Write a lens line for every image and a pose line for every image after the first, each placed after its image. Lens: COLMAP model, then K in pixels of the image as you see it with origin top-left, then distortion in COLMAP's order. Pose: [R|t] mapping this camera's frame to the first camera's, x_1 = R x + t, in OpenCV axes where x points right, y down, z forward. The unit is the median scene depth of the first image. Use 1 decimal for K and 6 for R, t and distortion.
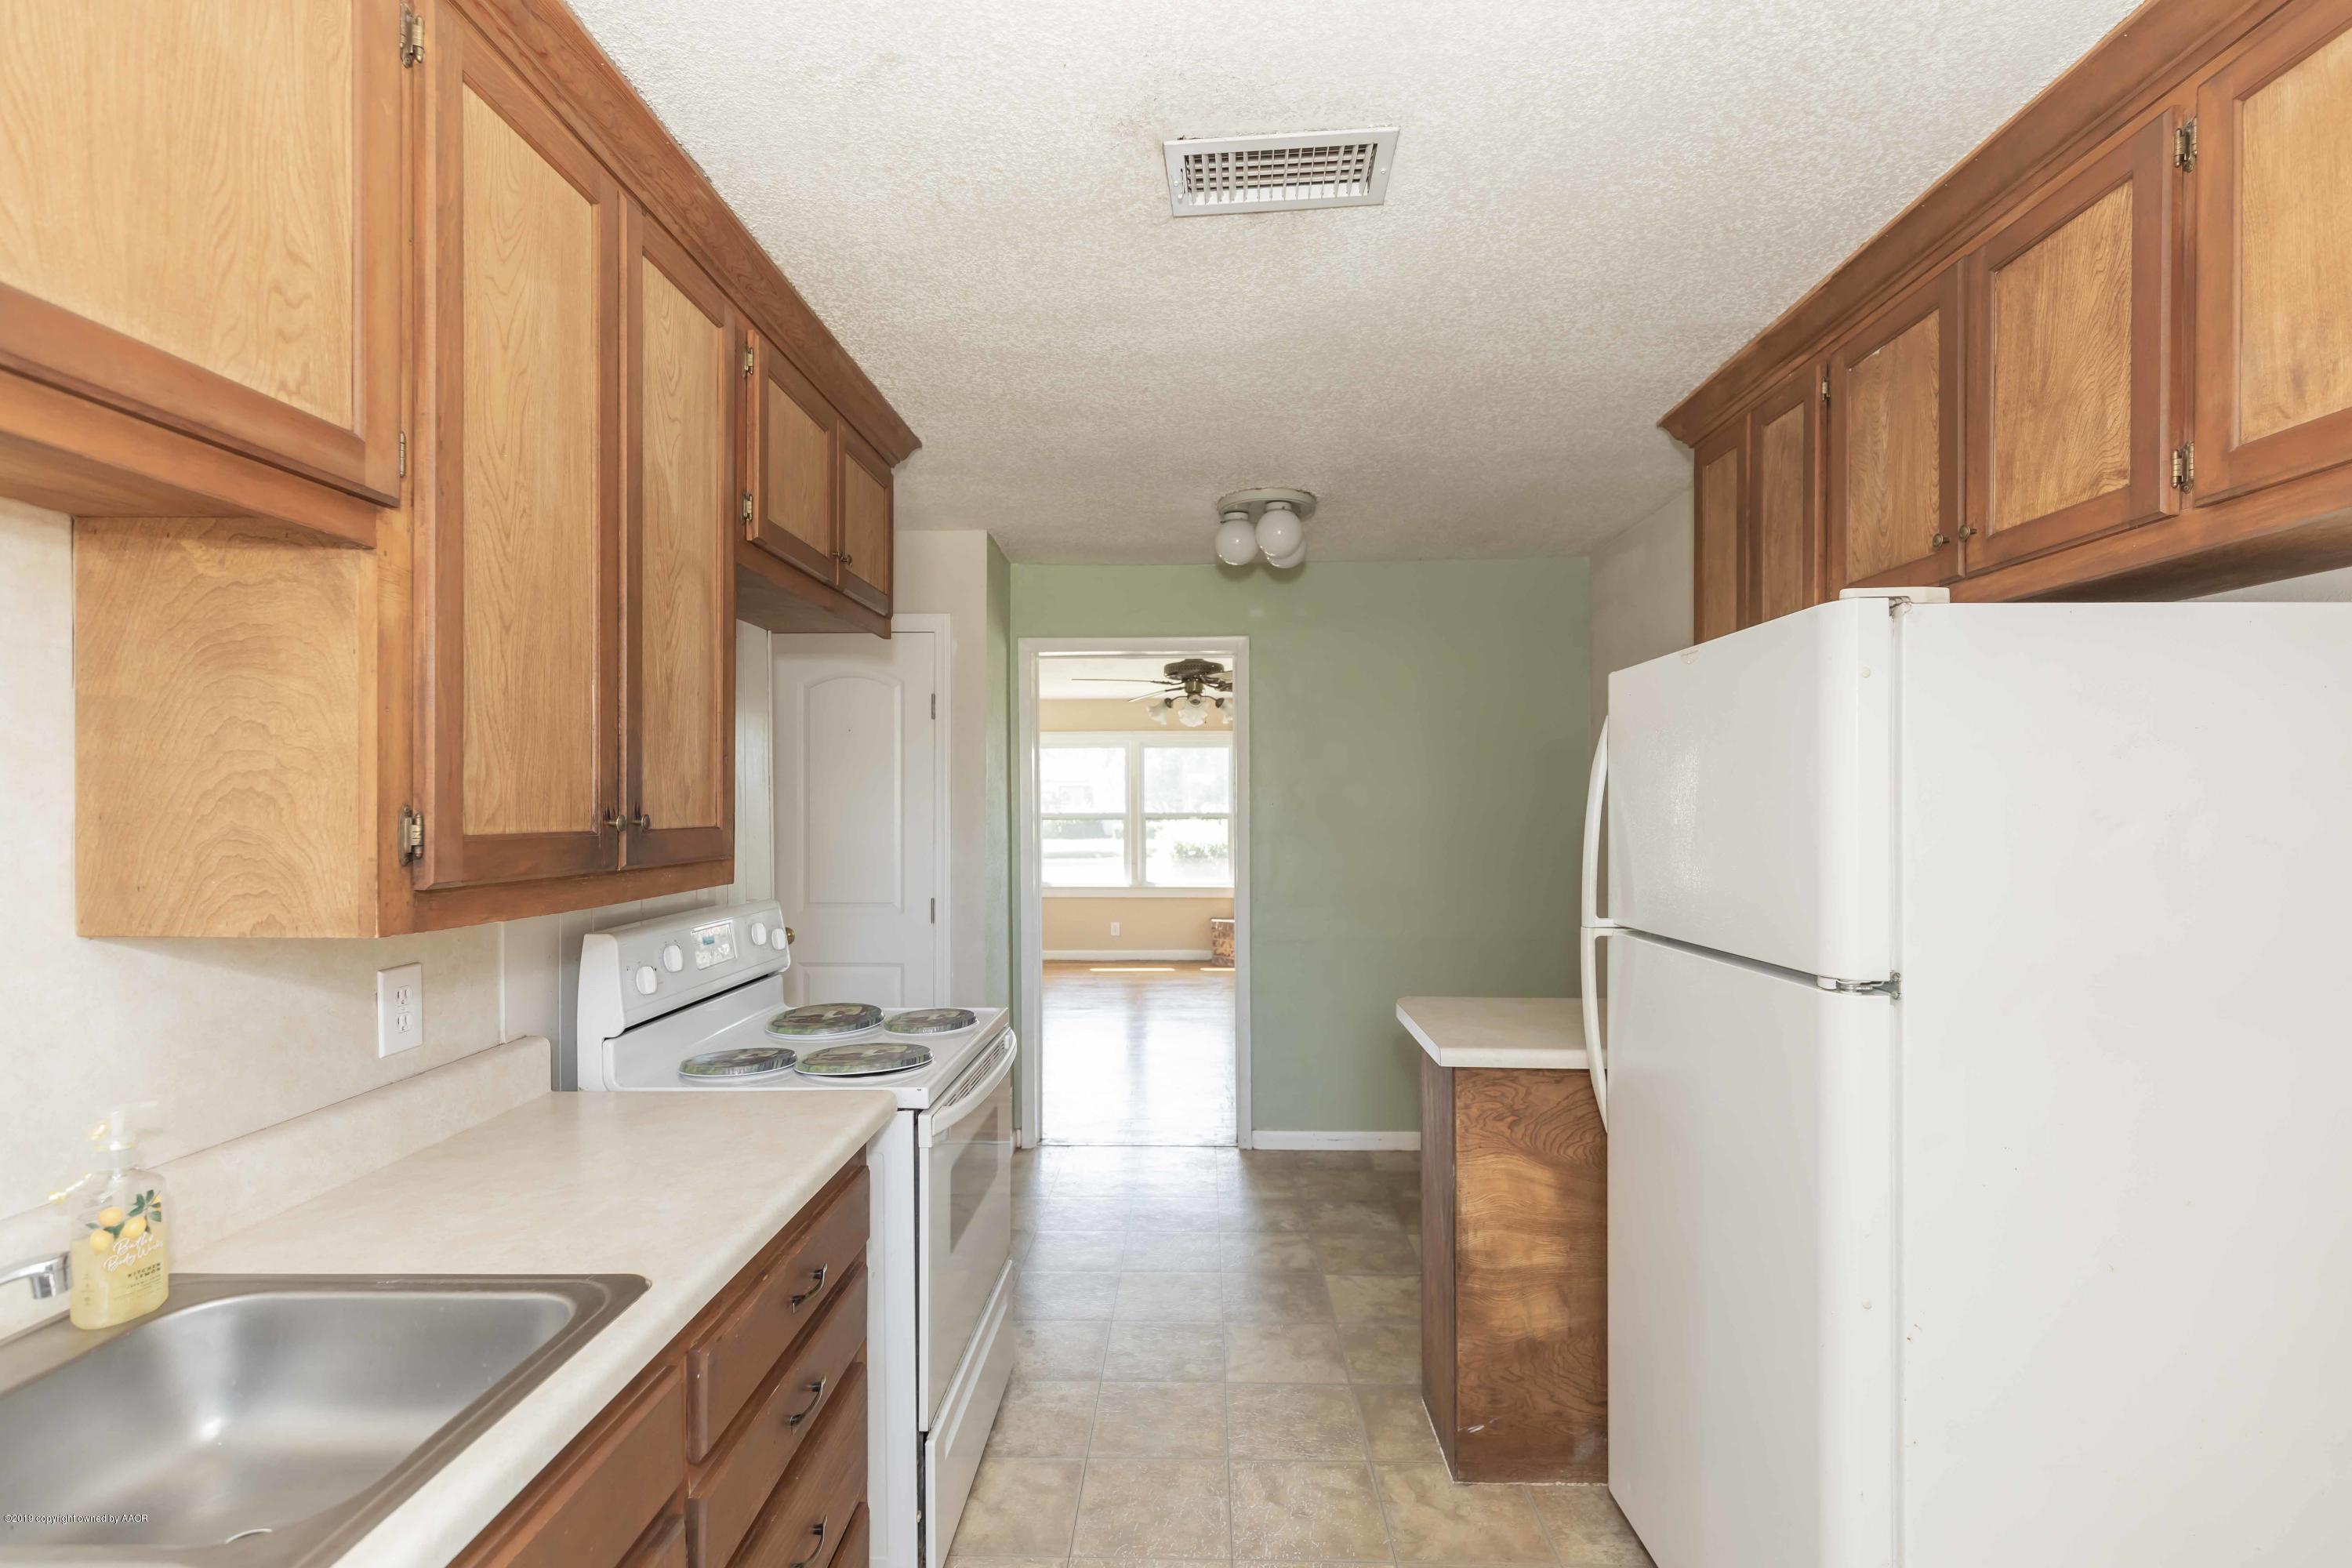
lens RADIAL K [[1056.2, 0, 1182.8], [0, 1056.2, 809.3], [0, 0, 1]] dist [-0.000127, -0.000623]
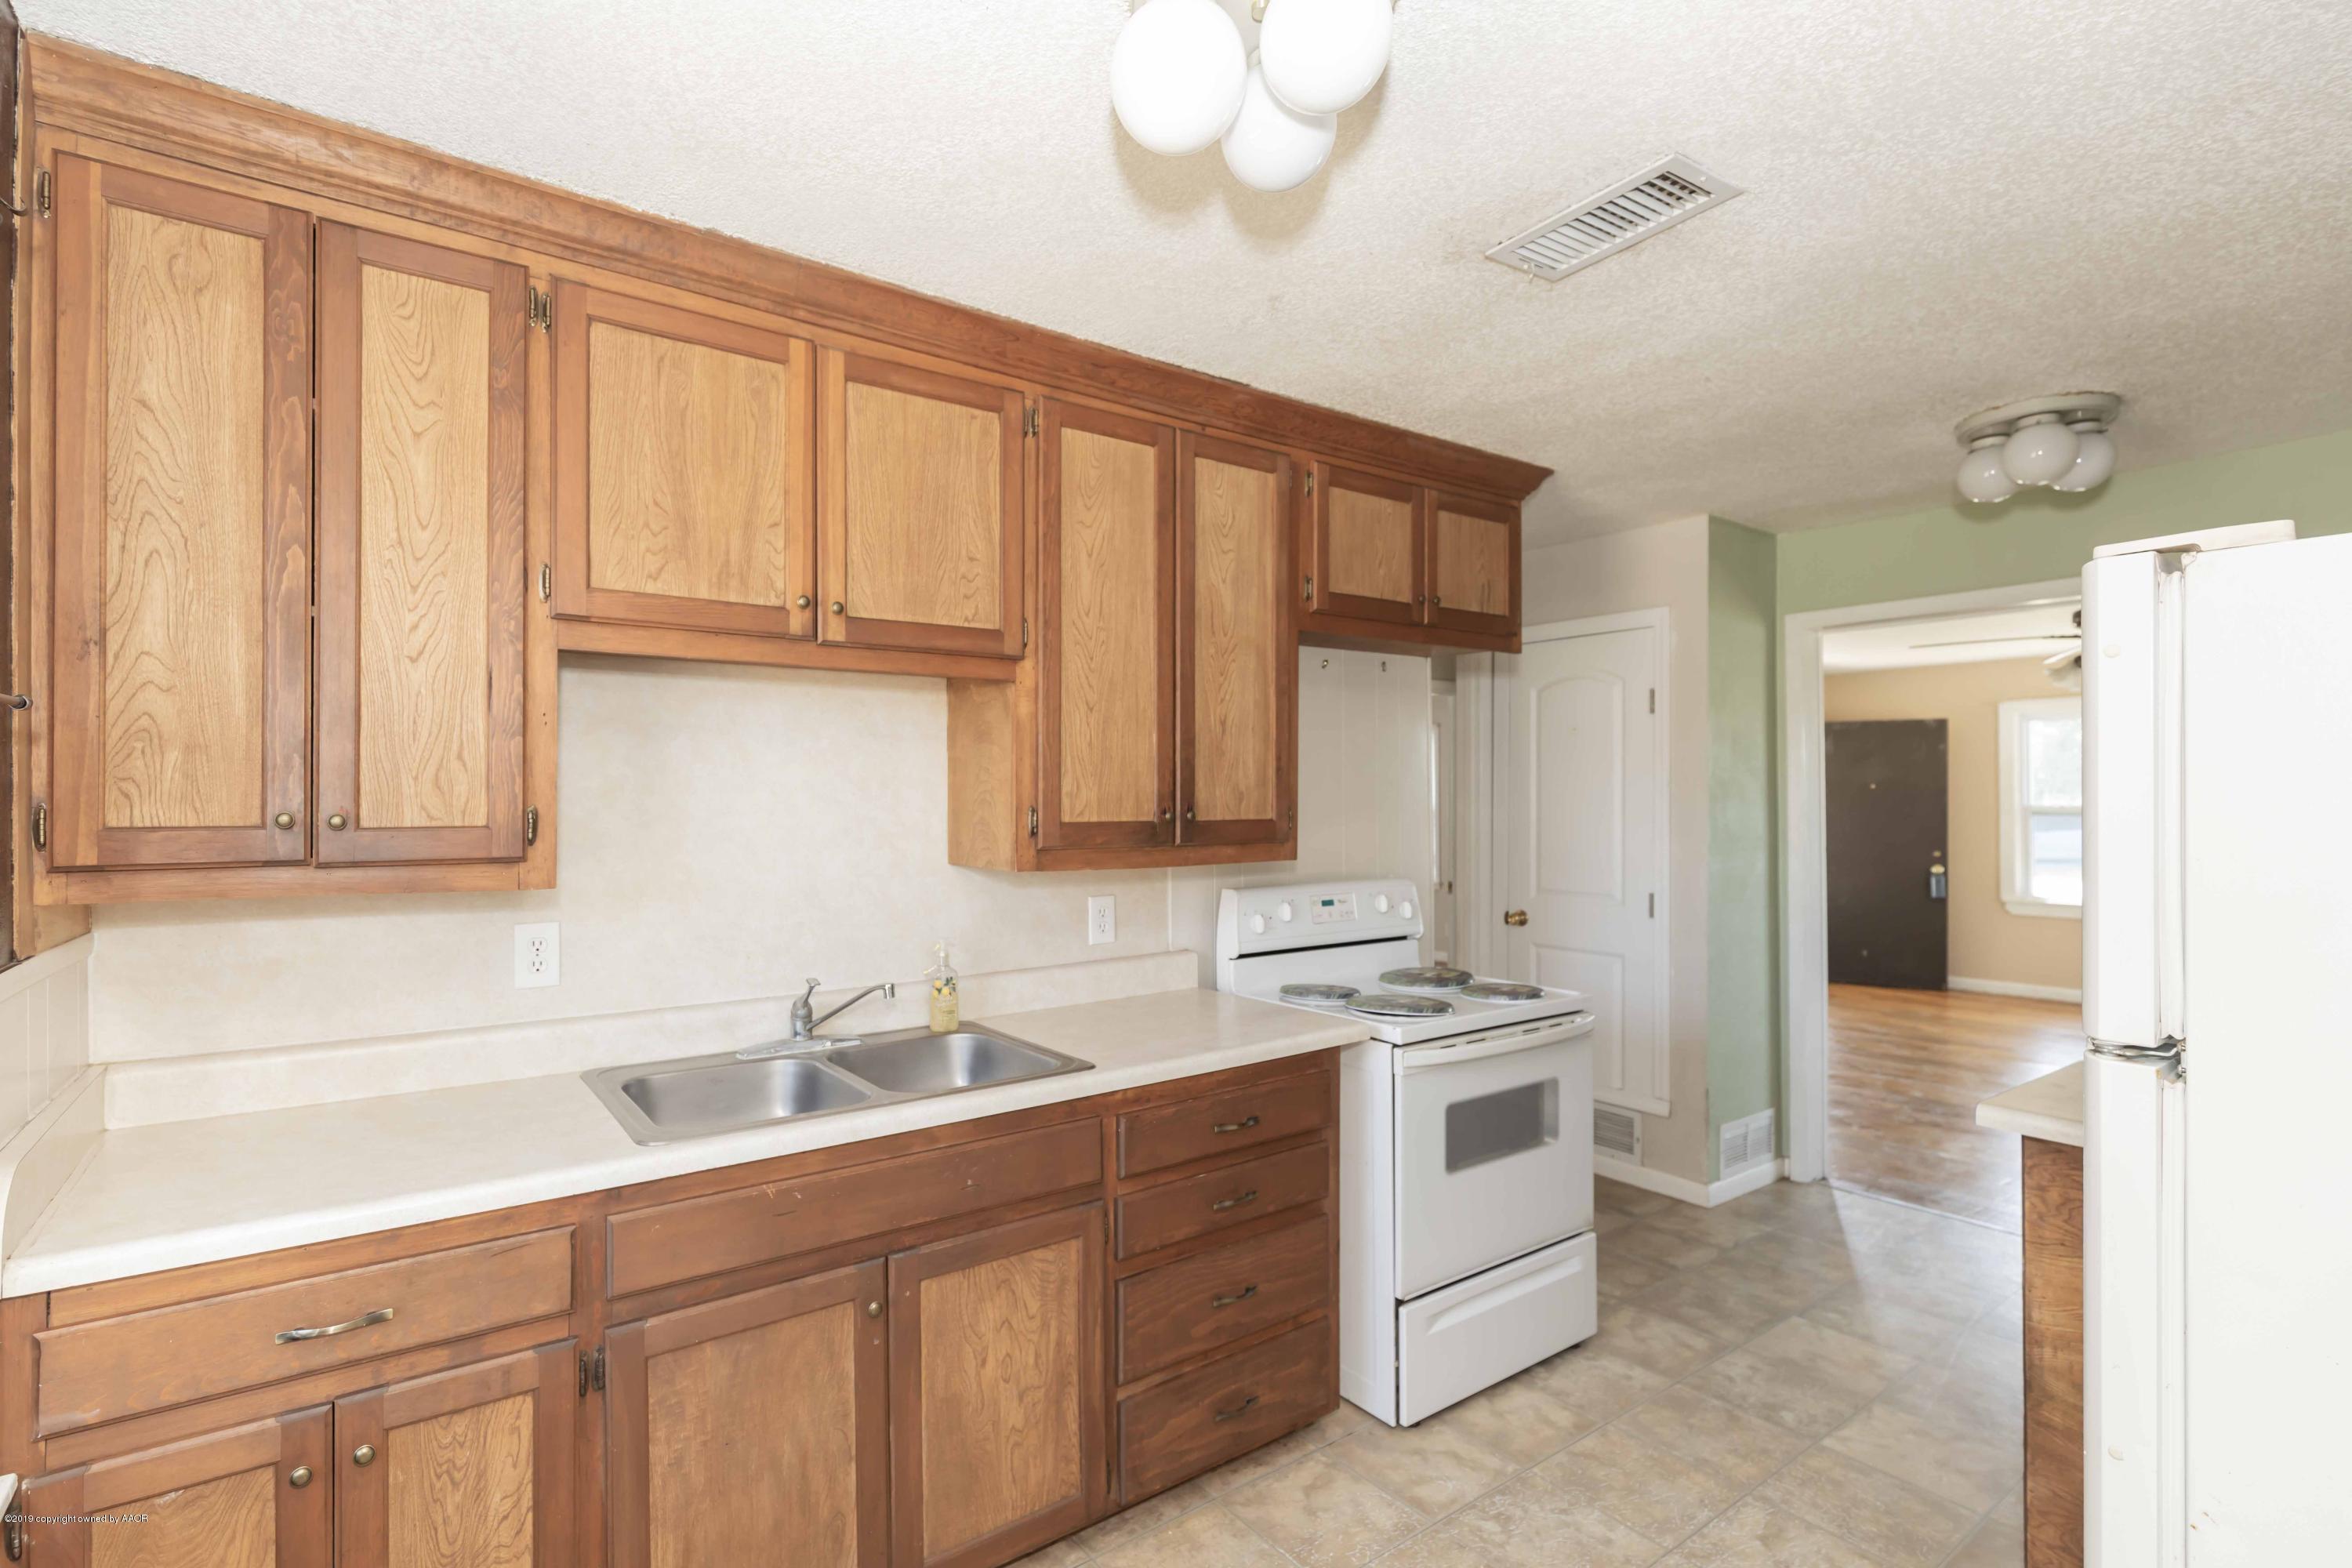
lens RADIAL K [[1095.2, 0, 1095.1], [0, 1095.2, 791.3], [0, 0, 1]] dist [-0.002603, -0.000451]
pose [[0.585441, -0.002741, -0.810711, 0.723172], [-0.001270, 0.999990, -0.004298, -0.016868], [0.810714, 0.003545, 0.585431, -0.081591]]
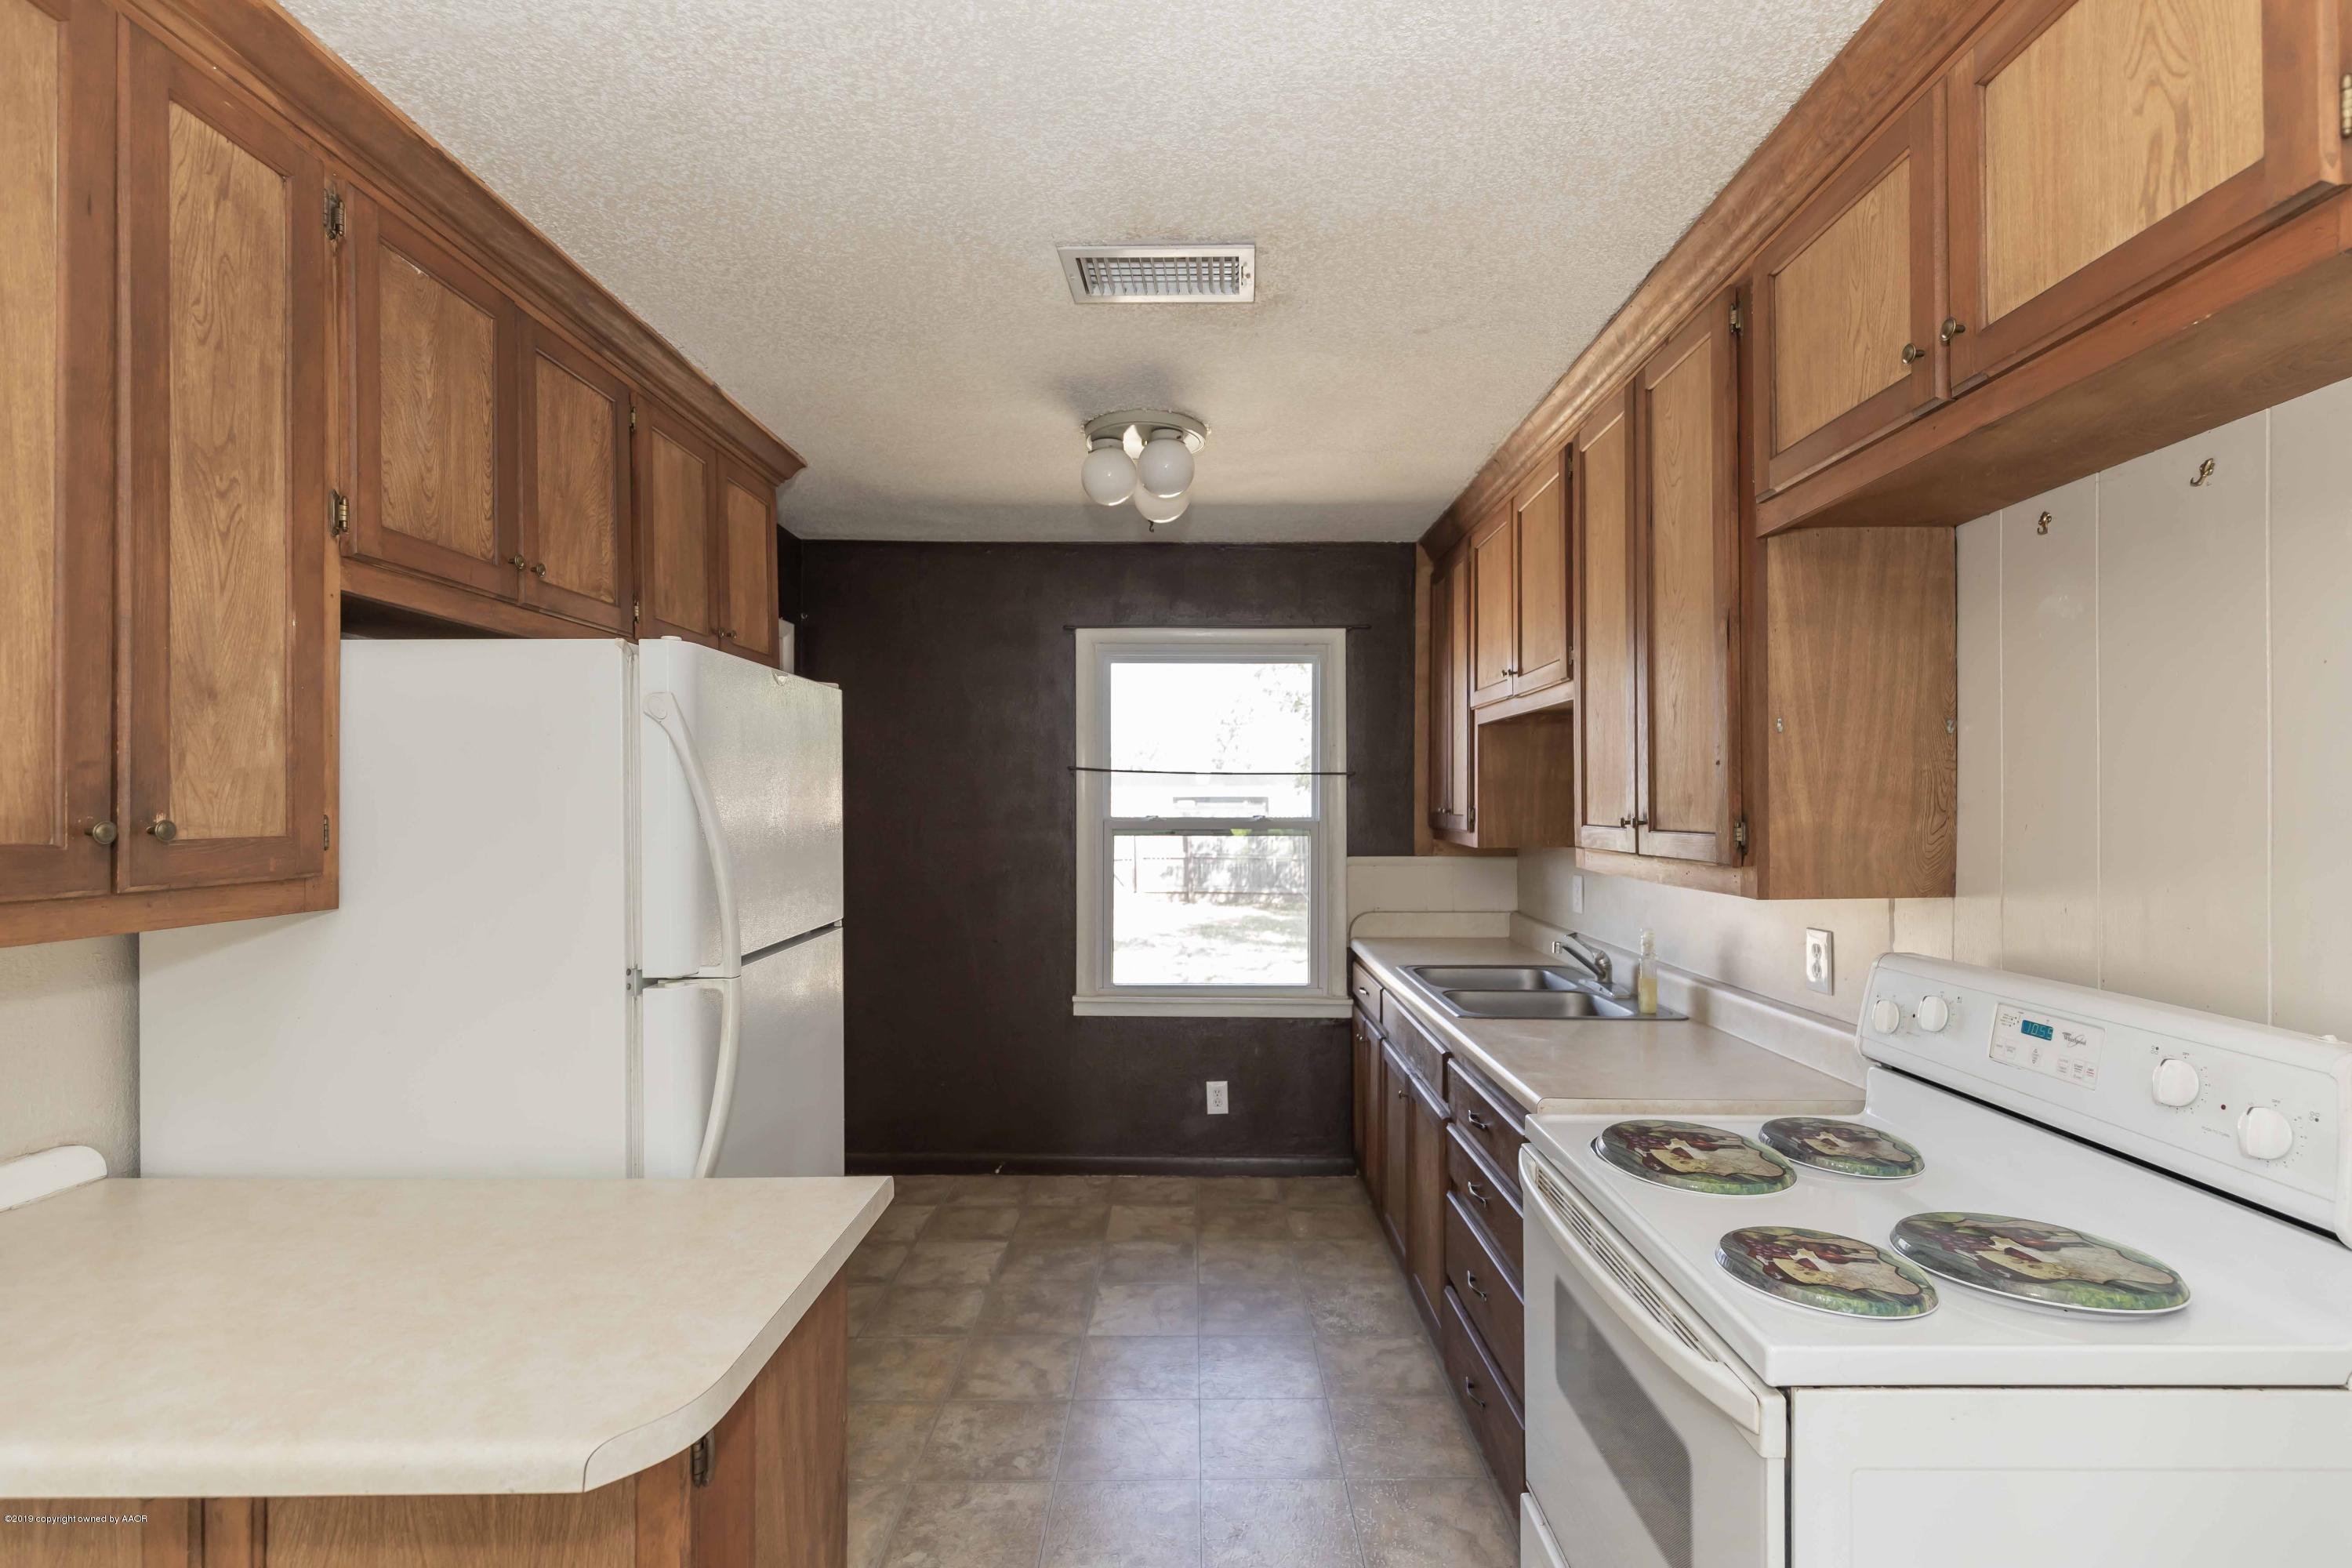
lens RADIAL K [[1062.8, 0, 1189.2], [0, 1062.8, 803.2], [0, 0, 1]] dist [-0.002549, -0.000319]
pose [[-0.999789, 0.004523, -0.020042, 0.089225], [0.004465, 0.999986, 0.002906, -0.019271], [0.020054, 0.002816, -0.999795, 2.291578]]
